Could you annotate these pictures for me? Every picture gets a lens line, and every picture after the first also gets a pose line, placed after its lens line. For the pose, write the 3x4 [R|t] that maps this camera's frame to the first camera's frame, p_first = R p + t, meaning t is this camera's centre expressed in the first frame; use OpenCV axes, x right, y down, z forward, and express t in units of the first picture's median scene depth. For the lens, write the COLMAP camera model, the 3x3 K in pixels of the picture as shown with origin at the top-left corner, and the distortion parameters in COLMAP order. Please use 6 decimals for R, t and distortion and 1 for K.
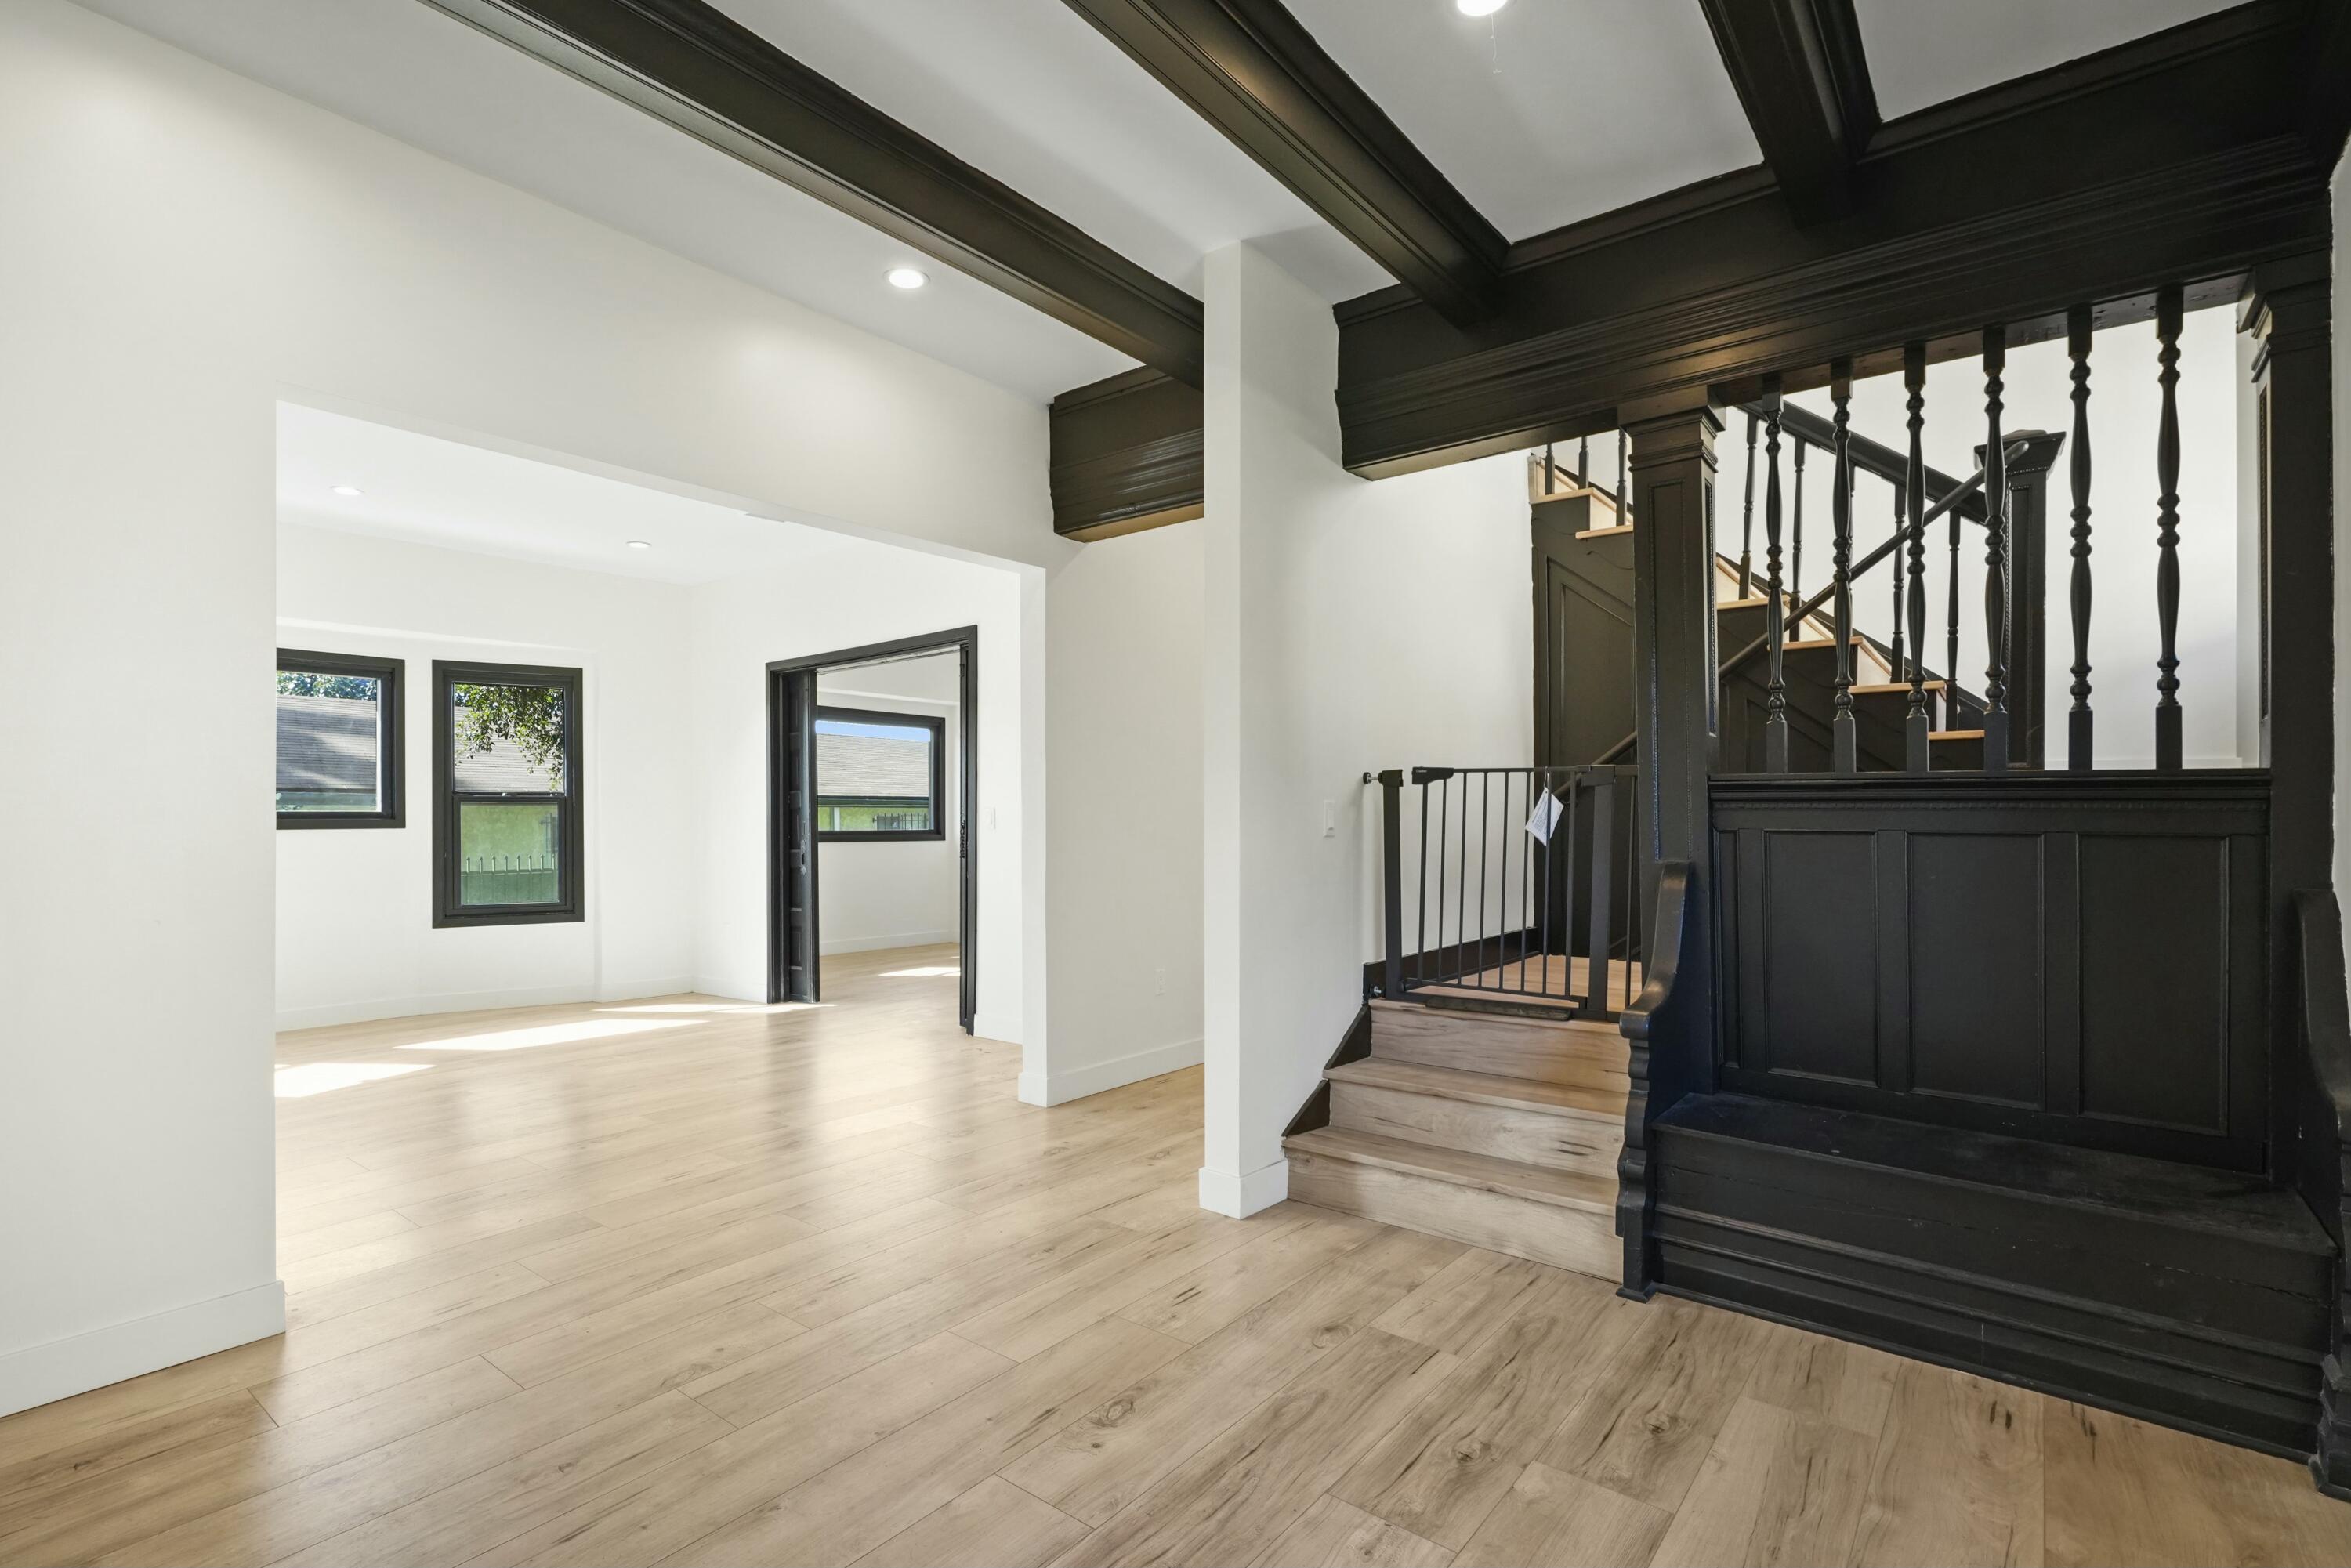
lens RADIAL K [[1093.2, 0, 1167.9], [0, 1093.2, 835.8], [0, 0, 1]] dist [-0.015736, 0.000294]
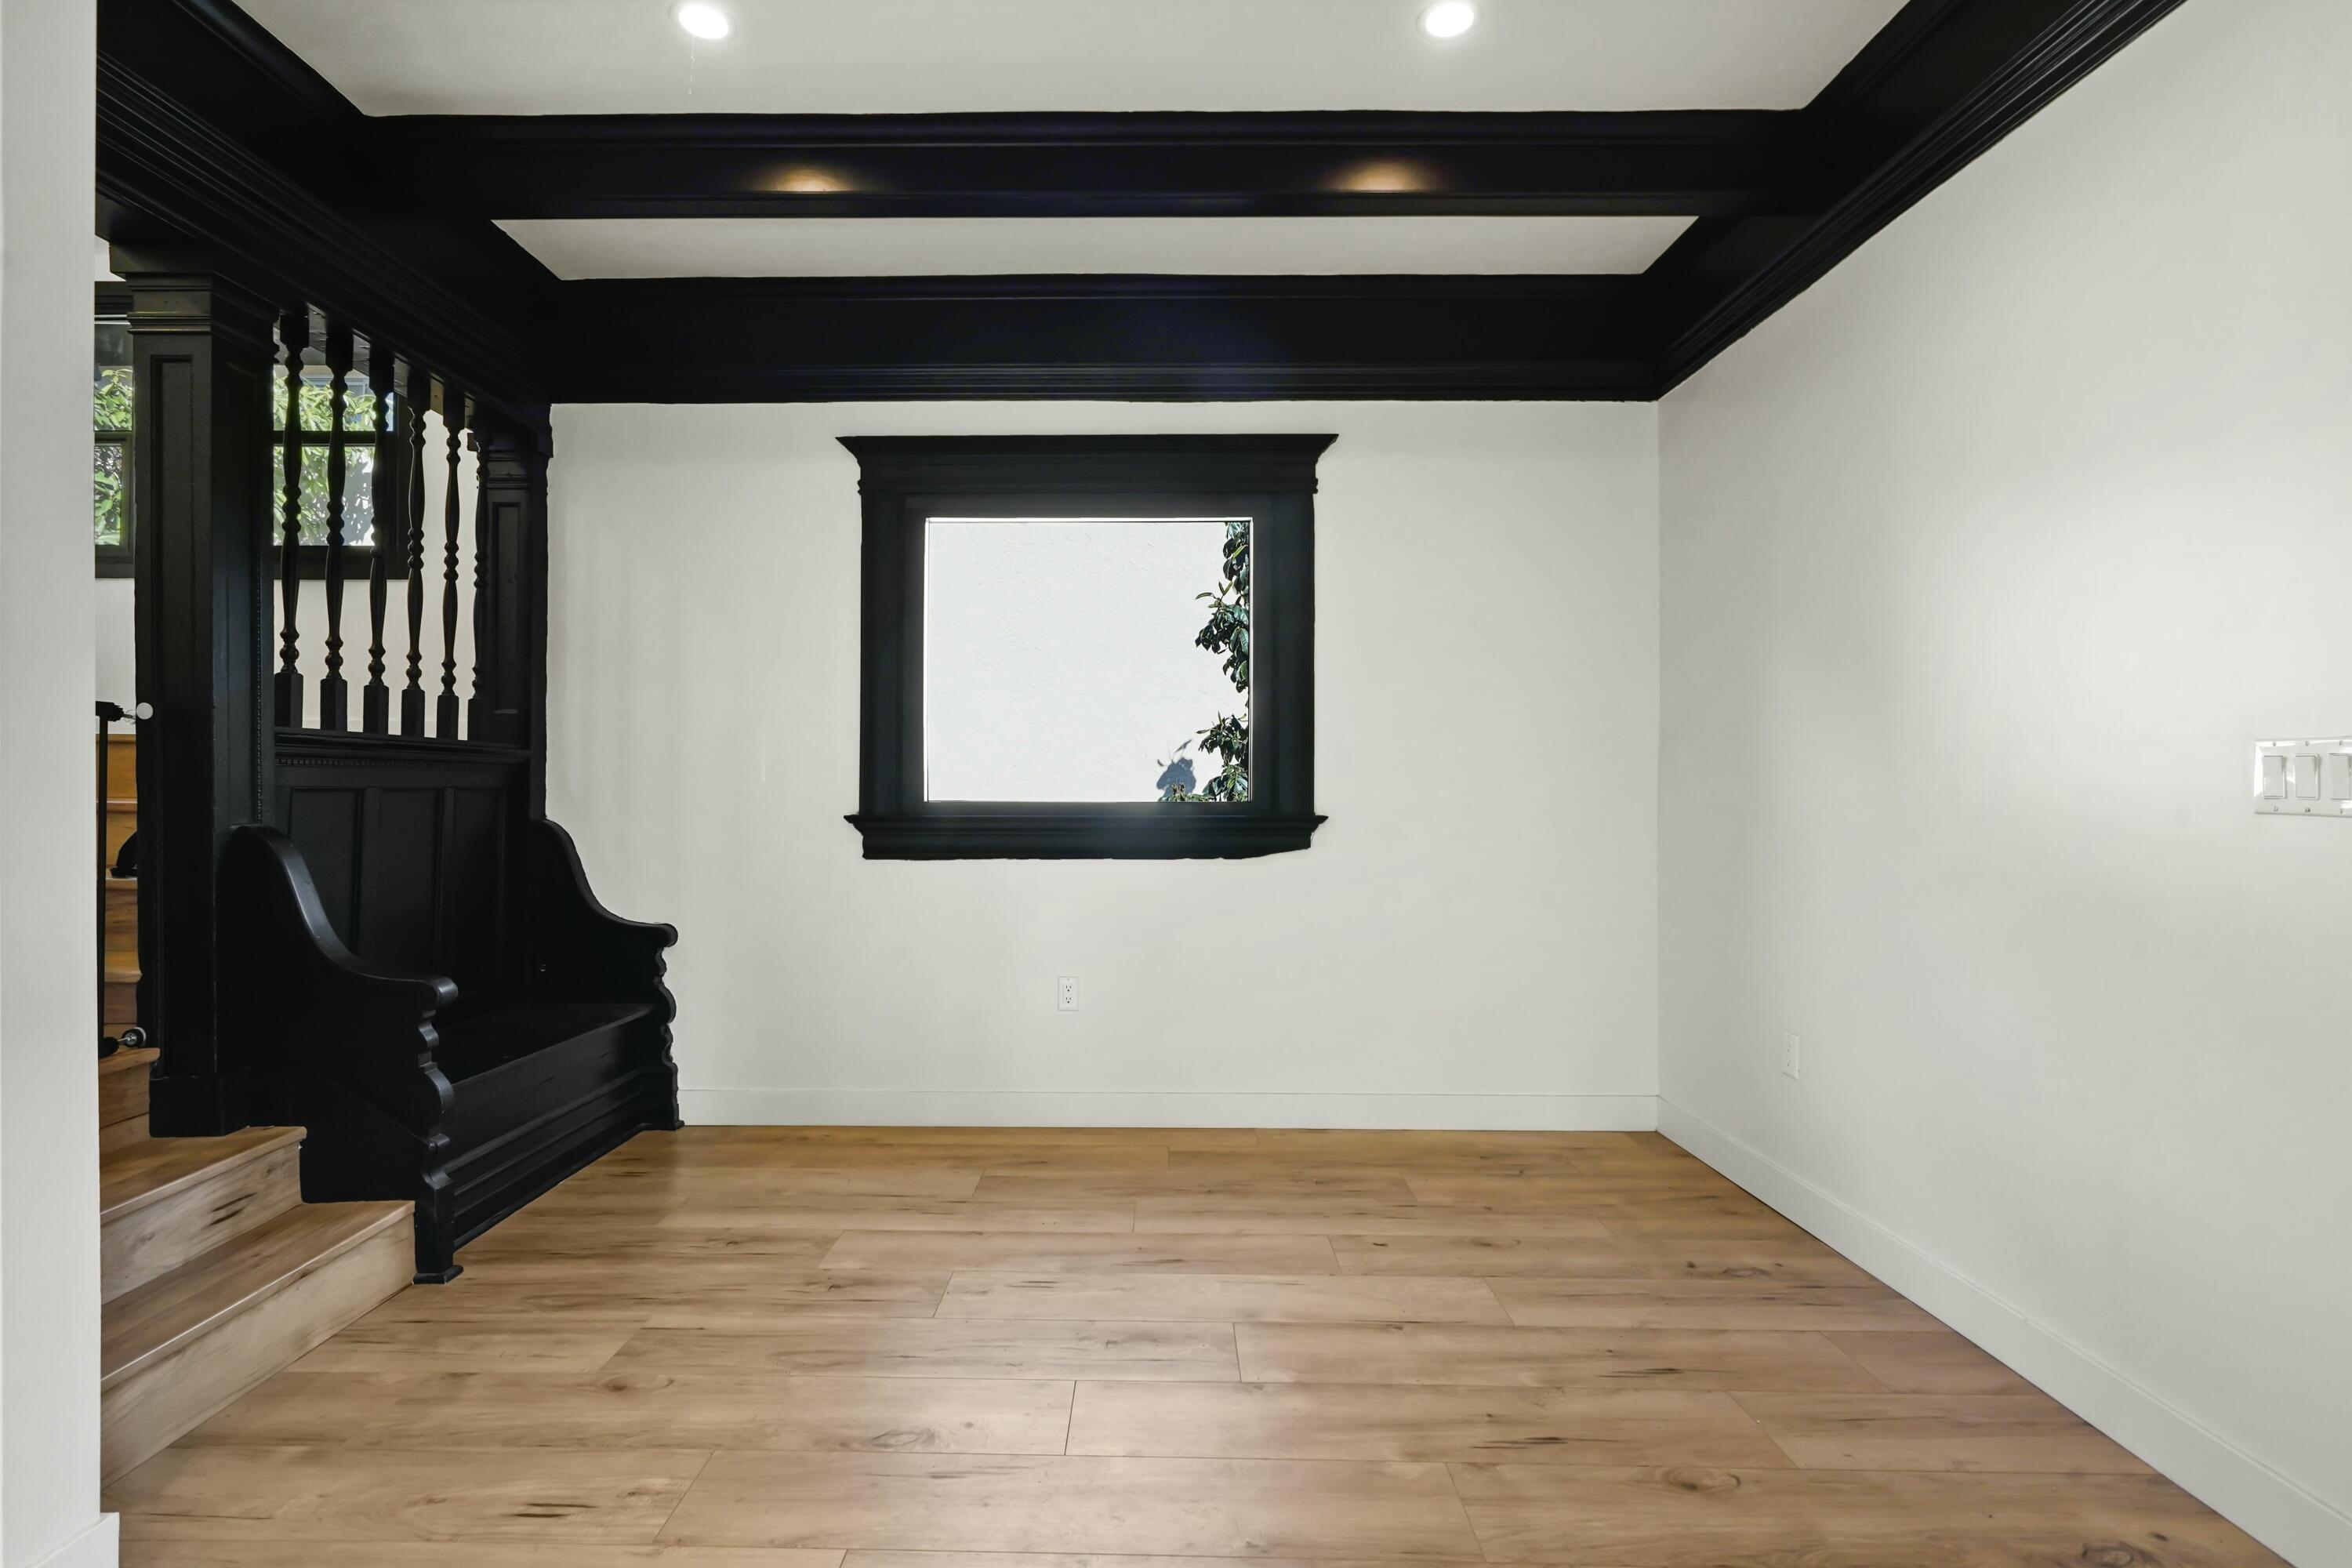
lens RADIAL K [[1101.7, 0, 1150.3], [0, 1101.7, 773.5], [0, 0, 1]] dist [-0.004970, -0.000068]
pose [[-0.616188, 0.002722, 0.787594, -0.533785], [0.008632, 0.999957, 0.003298, -0.007936], [-0.787551, 0.008831, -0.616186, 0.843093]]
